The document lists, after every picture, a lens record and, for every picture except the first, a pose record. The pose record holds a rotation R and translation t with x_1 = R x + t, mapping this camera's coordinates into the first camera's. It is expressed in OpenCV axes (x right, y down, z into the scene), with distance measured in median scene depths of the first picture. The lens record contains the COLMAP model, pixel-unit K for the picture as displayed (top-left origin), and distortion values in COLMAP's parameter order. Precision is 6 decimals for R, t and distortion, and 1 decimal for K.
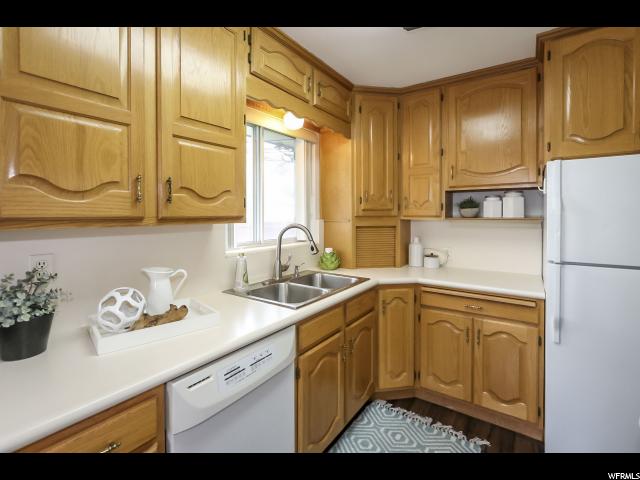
lens RADIAL K [[293.6, 0, 320.6], [0, 293.6, 220.1], [0, 0, 1]] dist [-0.002840, 0.000486]
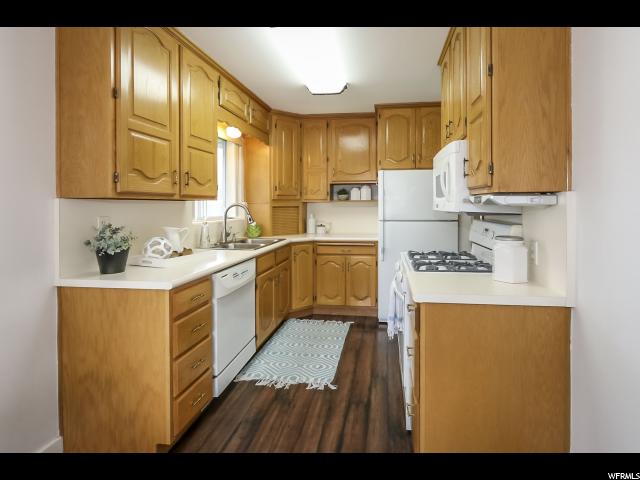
lens RADIAL K [[293.6, 0, 320.6], [0, 293.6, 220.1], [0, 0, 1]] dist [-0.002840, 0.000486]
pose [[0.921892, -0.019526, 0.386954, -0.269151], [0.007270, 0.999425, 0.033109, 0.050569], [-0.387378, -0.027710, 0.921504, -0.509687]]
